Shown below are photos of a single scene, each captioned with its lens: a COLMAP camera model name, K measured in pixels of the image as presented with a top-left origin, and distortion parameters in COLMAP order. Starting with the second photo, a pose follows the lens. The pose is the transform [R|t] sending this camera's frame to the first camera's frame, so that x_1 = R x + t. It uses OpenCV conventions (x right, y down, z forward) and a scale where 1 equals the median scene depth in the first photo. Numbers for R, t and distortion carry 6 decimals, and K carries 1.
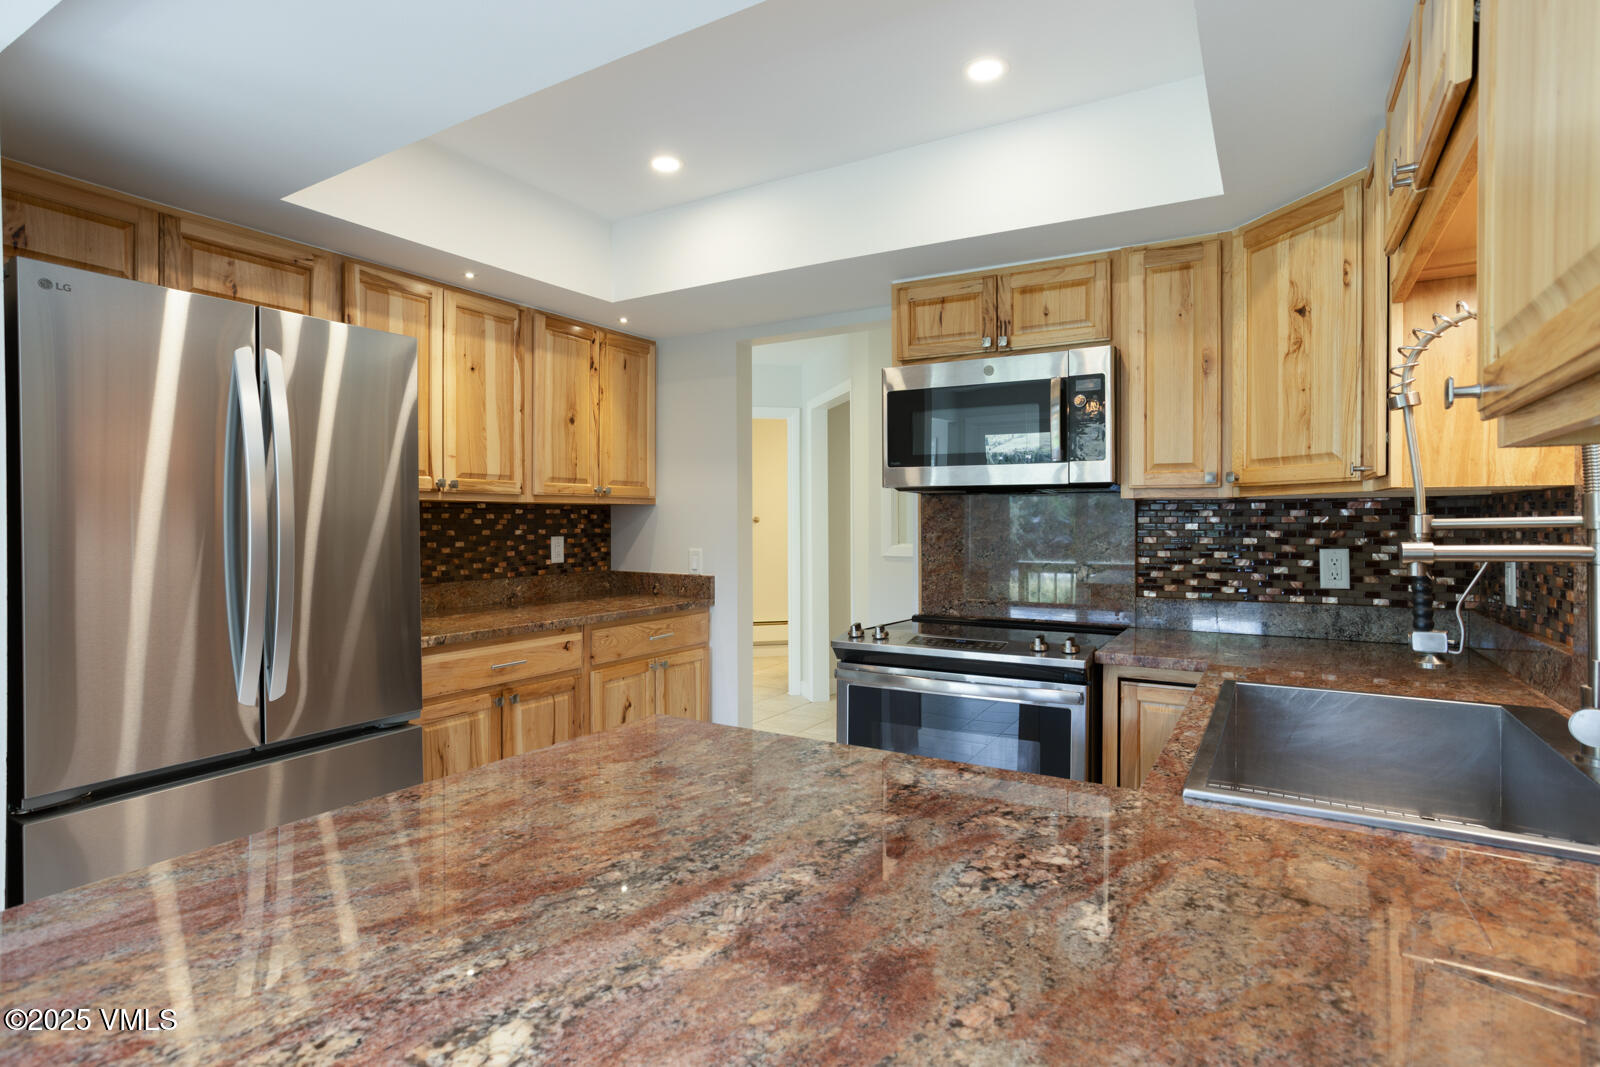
lens RADIAL K [[809.6, 0, 798.8], [0, 809.6, 525.2], [0, 0, 1]] dist [-0.049149, 0.035000]
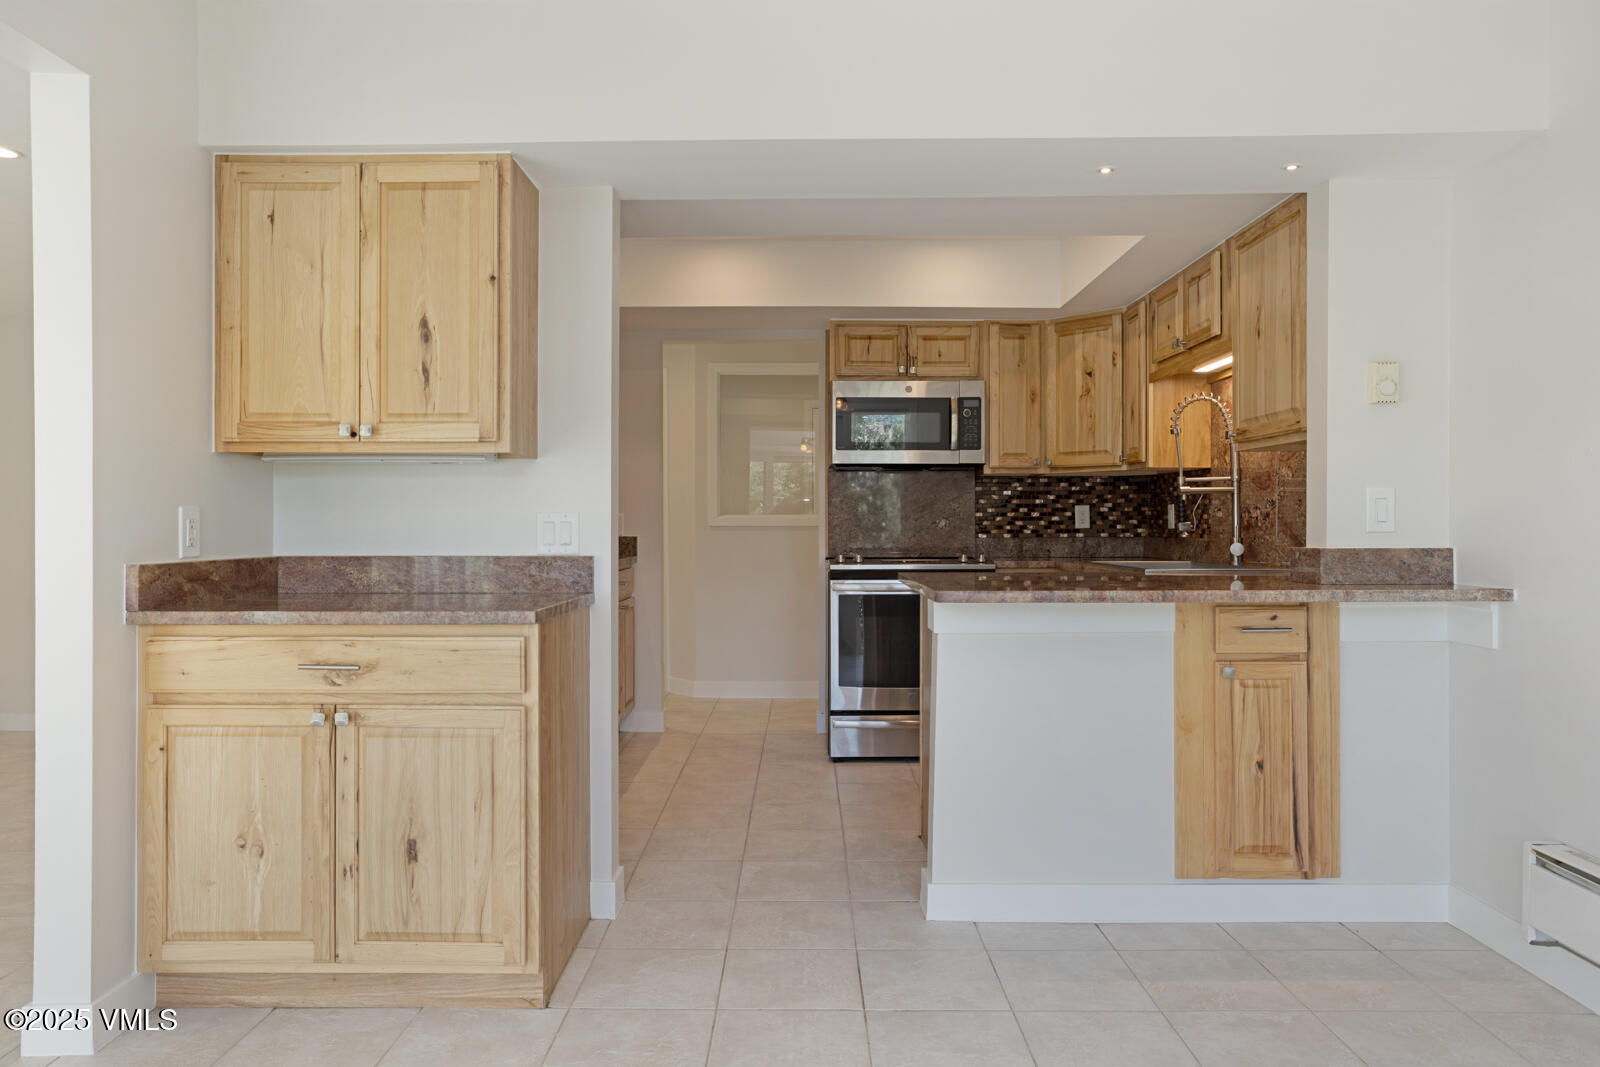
lens RADIAL K [[1050.2, 0, 793.7], [0, 1050.2, 521.5], [0, 0, 1]] dist [-0.009163, -0.000419]
pose [[0.861630, -0.000246, 0.507537, -1.005679], [0.003666, 0.999977, -0.005738, 0.074066], [-0.507524, 0.006805, 0.861611, -0.634528]]
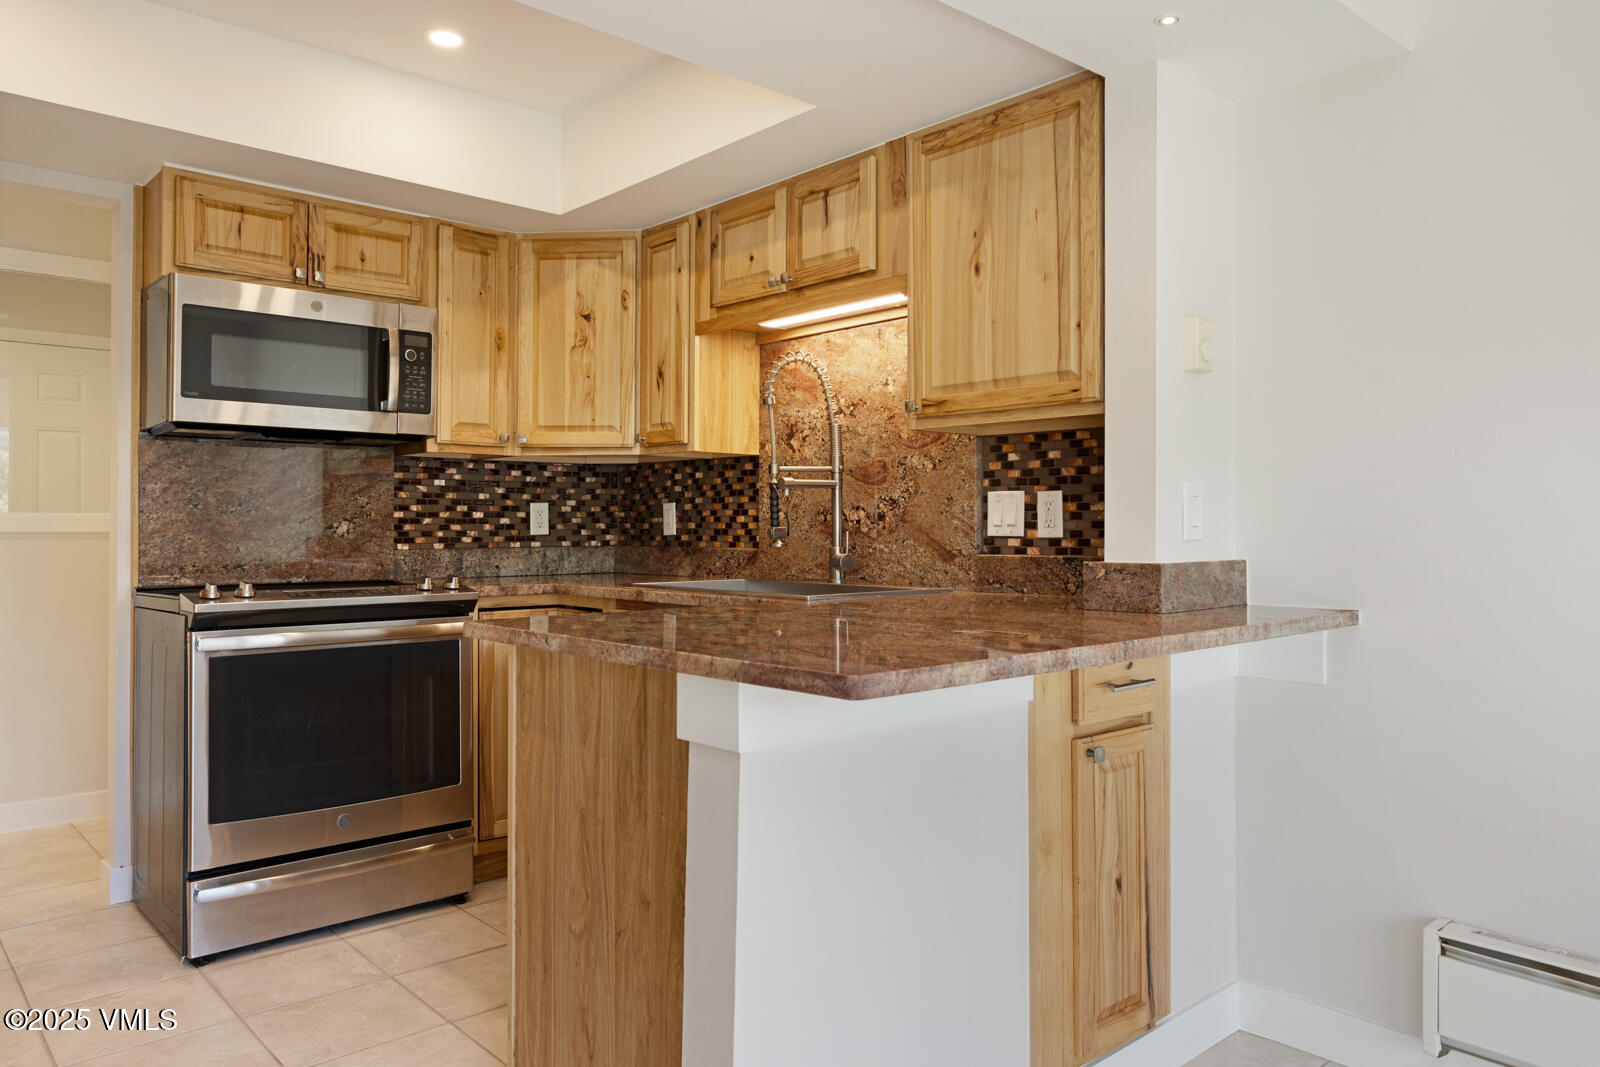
lens RADIAL K [[1108.6, 0, 793.1], [0, 1108.6, 509.6], [0, 0, 1]] dist [-0.012915, 0.001512]
pose [[0.299518, 0.014392, 0.953982, -0.842365], [0.004789, 0.999851, -0.016587, 0.069408], [-0.954079, 0.009537, 0.299404, 0.100746]]
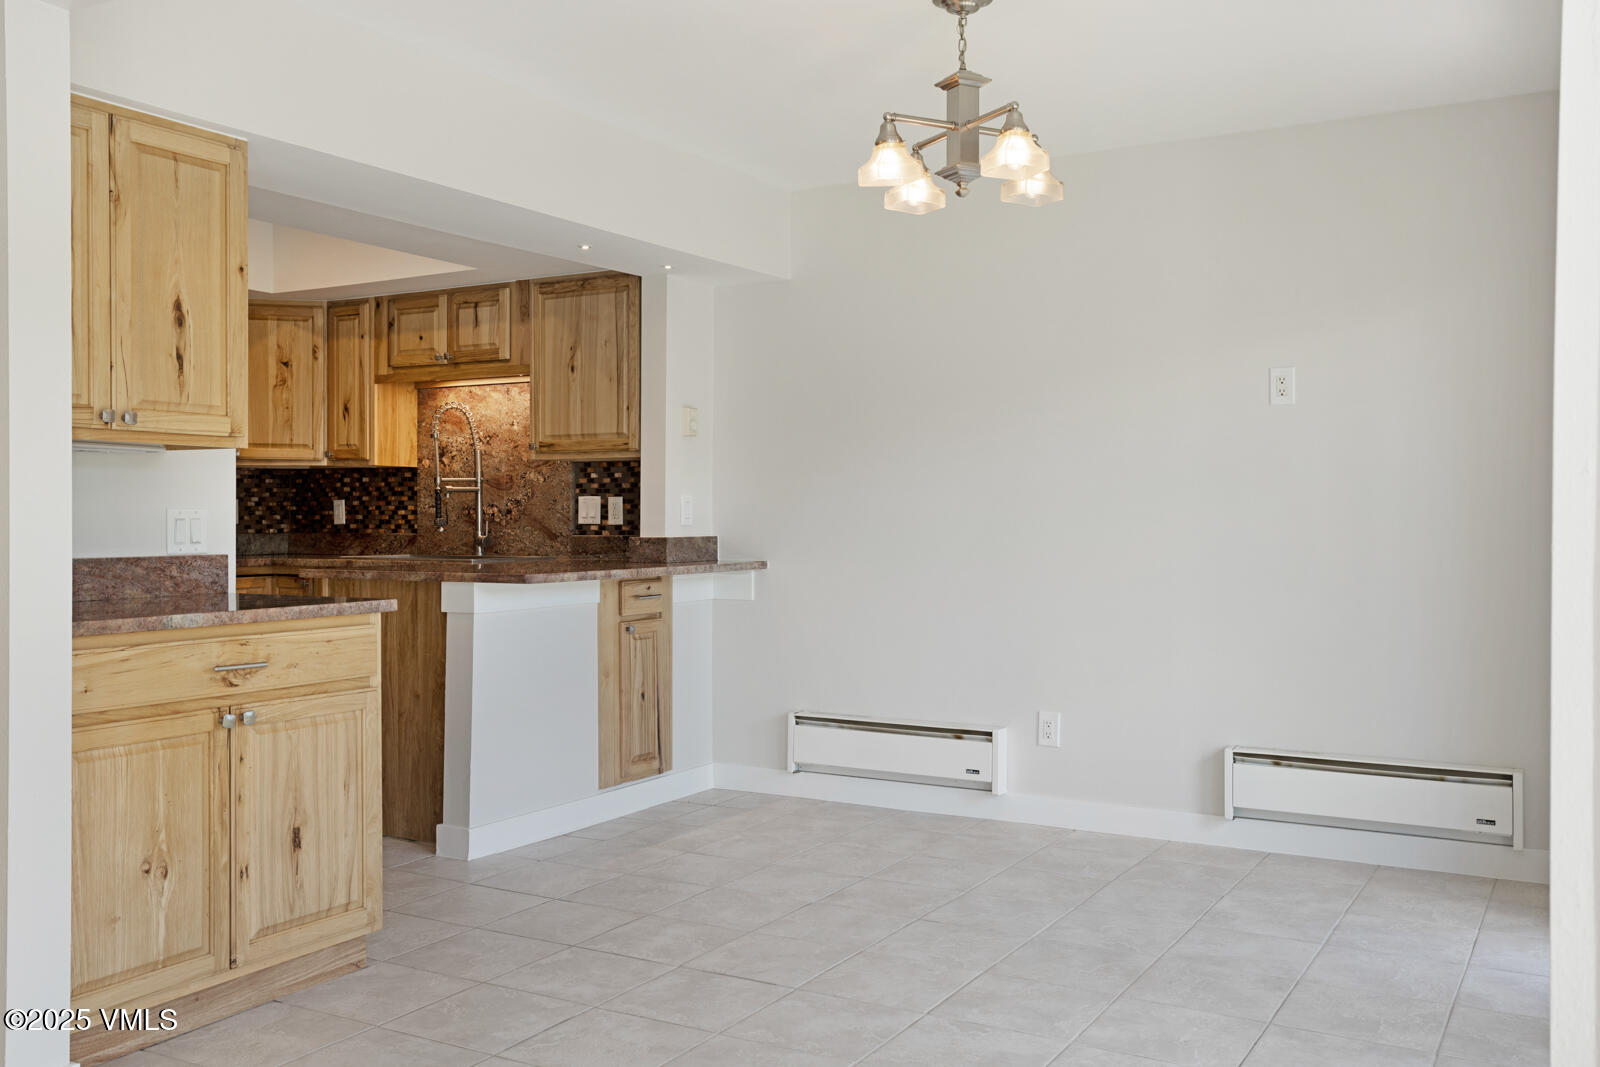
lens RADIAL K [[1423.8, 0, 800.0], [0, 1423.8, 533.5], [0, 0, 1]] dist [-0.010887, 0.025861]
pose [[-0.021709, -0.012543, 0.999686, -2.161782], [0.004479, 0.999910, 0.012643, 0.066137], [-0.999754, 0.004752, -0.021651, -0.078164]]
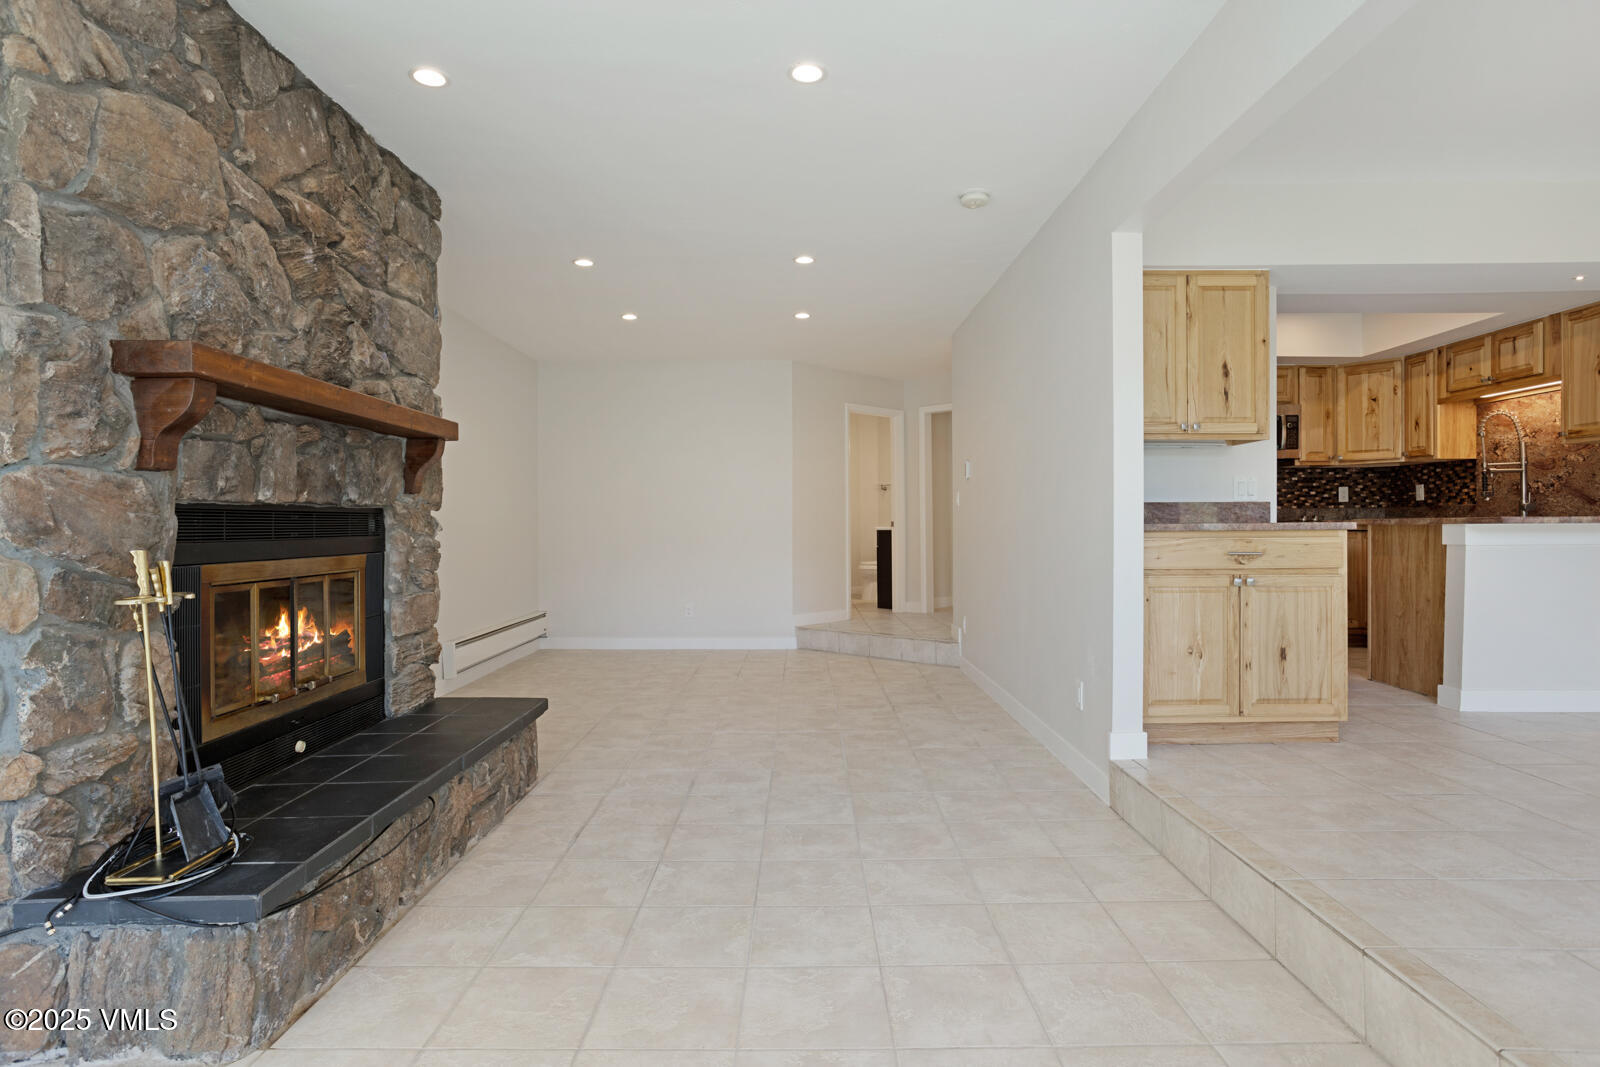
lens RADIAL K [[831.4, 0, 798.2], [0, 831.4, 528.5], [0, 0, 1]] dist [-0.034458, 0.023423]
pose [[0.858371, -0.006184, 0.512992, -2.220539], [0.007841, 0.999969, -0.001066, 0.152804], [-0.512970, 0.004938, 0.858393, -0.399637]]
